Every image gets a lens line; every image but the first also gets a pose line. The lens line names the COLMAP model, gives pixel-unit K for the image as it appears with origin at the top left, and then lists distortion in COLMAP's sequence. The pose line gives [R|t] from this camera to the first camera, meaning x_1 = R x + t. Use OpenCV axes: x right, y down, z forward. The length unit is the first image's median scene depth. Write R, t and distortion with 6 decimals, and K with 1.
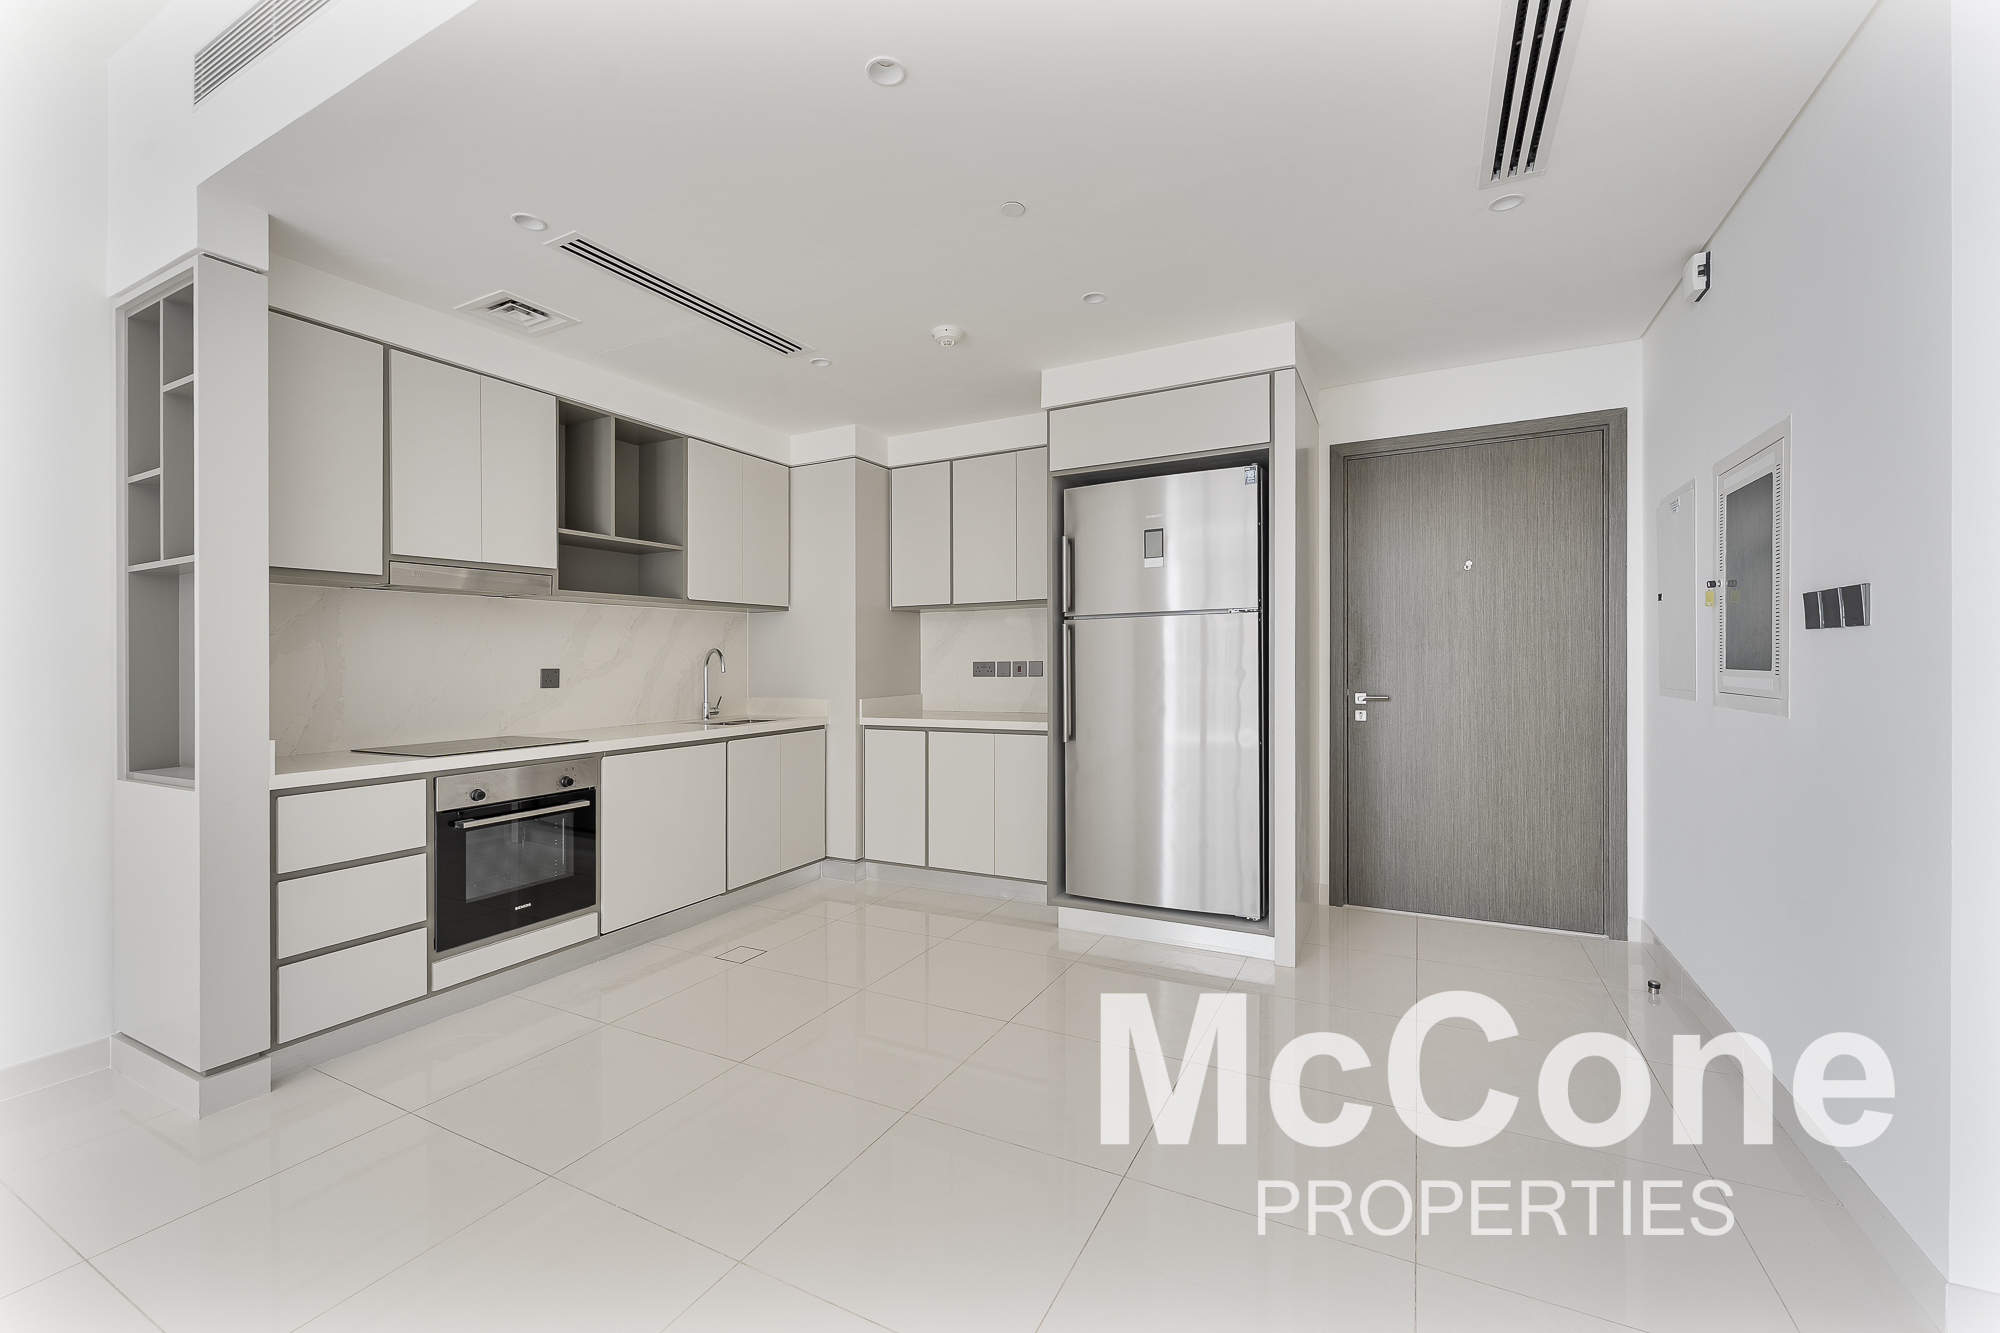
lens RADIAL K [[815.9, 0, 984.4], [0, 815.9, 673.6], [0, 0, 1]] dist [0.001418, -0.000912]
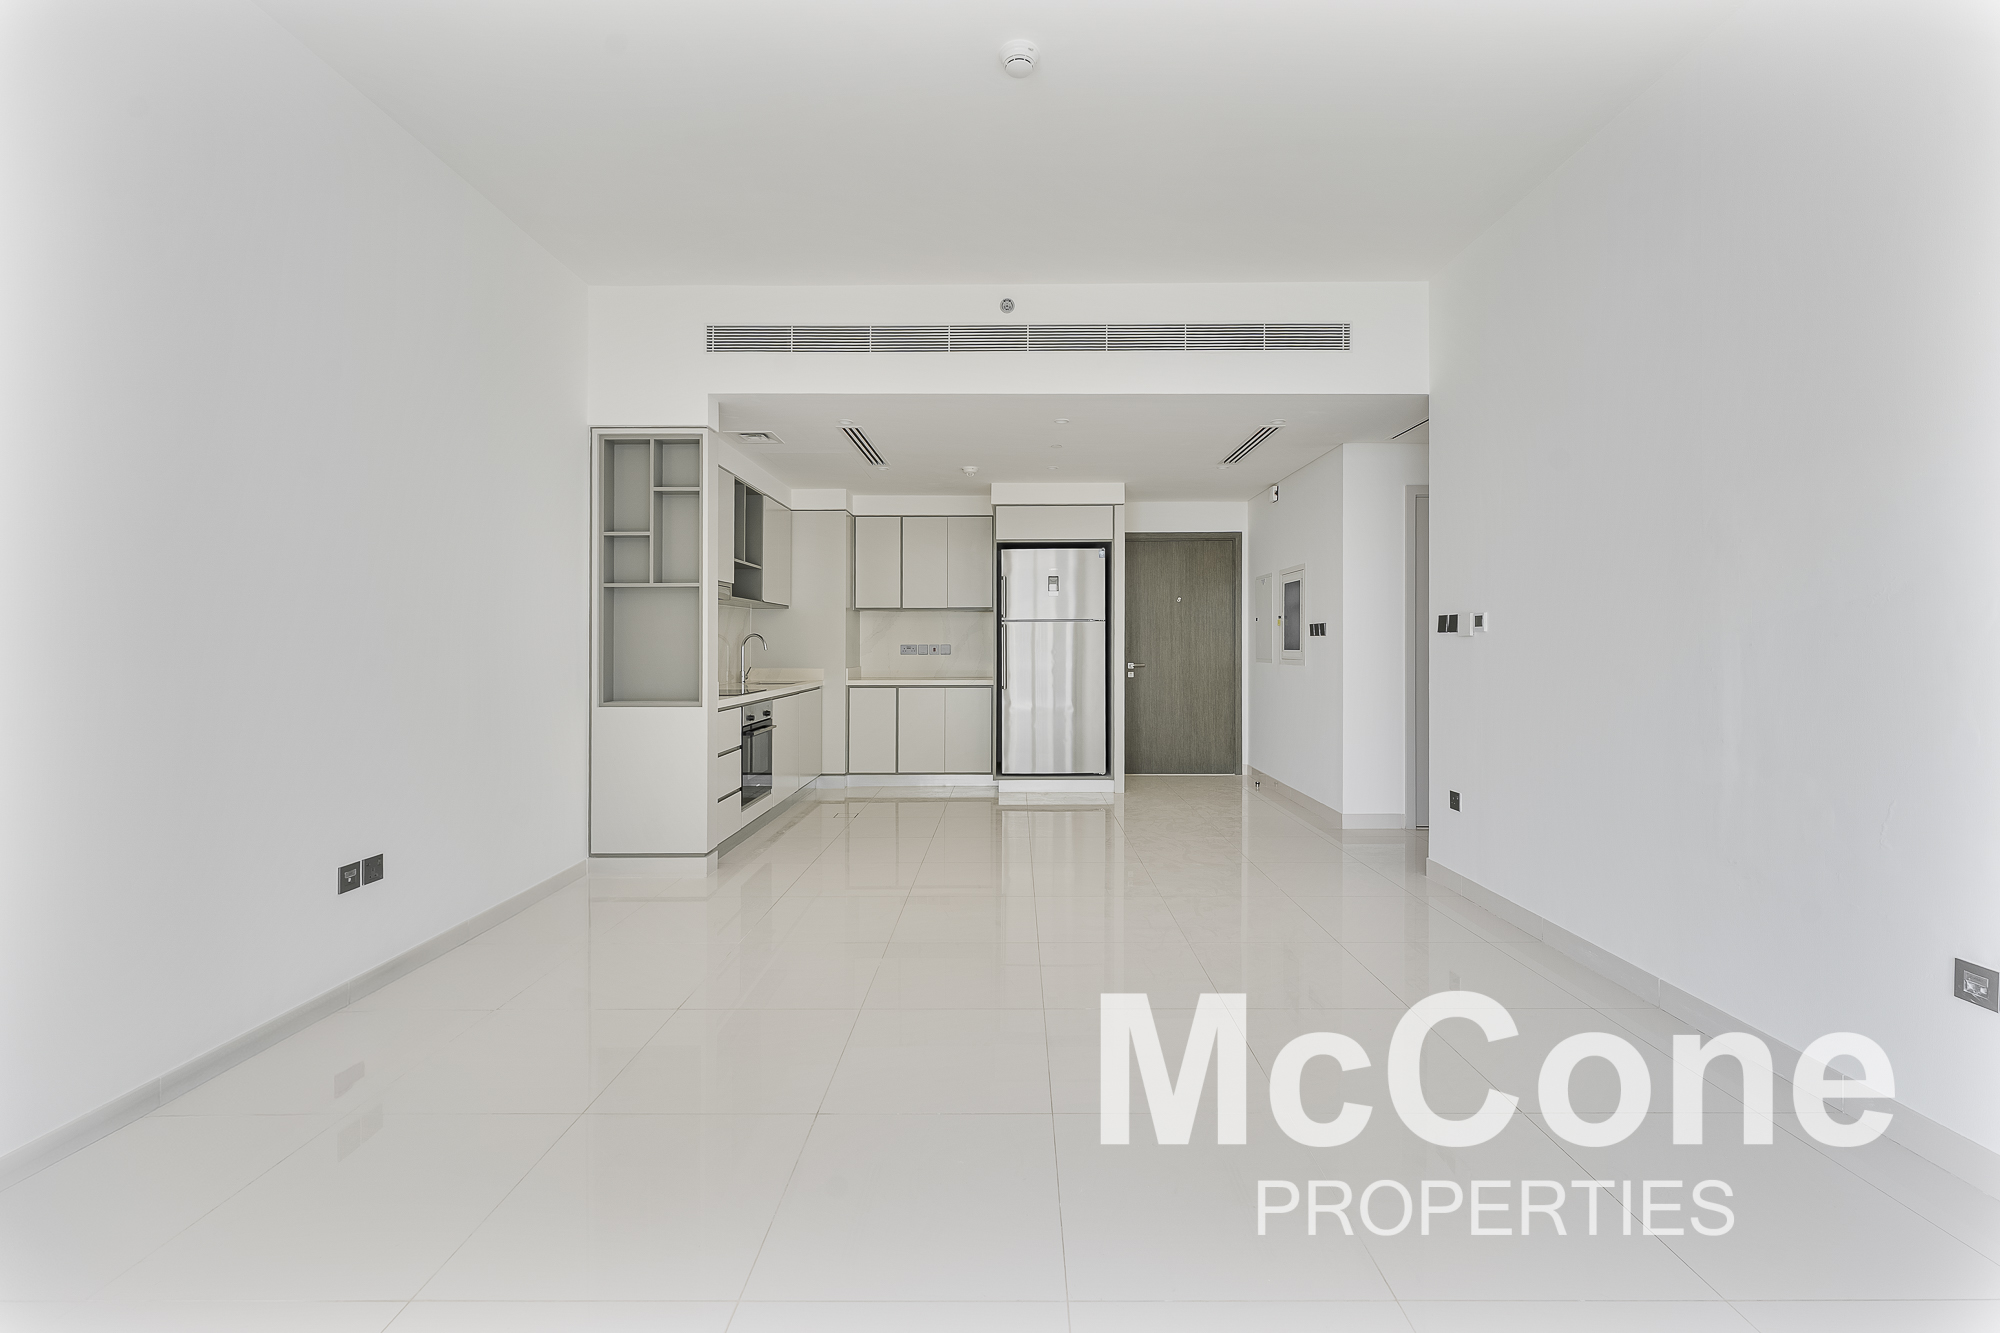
lens RADIAL K [[815.9, 0, 1014.0], [0, 815.9, 655.9], [0, 0, 1]] dist [0.001418, -0.000912]
pose [[0.886986, 0.004011, 0.461779, -0.759829], [-0.001081, 0.999978, -0.006609, 0.022631], [-0.461795, 0.005363, 0.886971, -0.654821]]
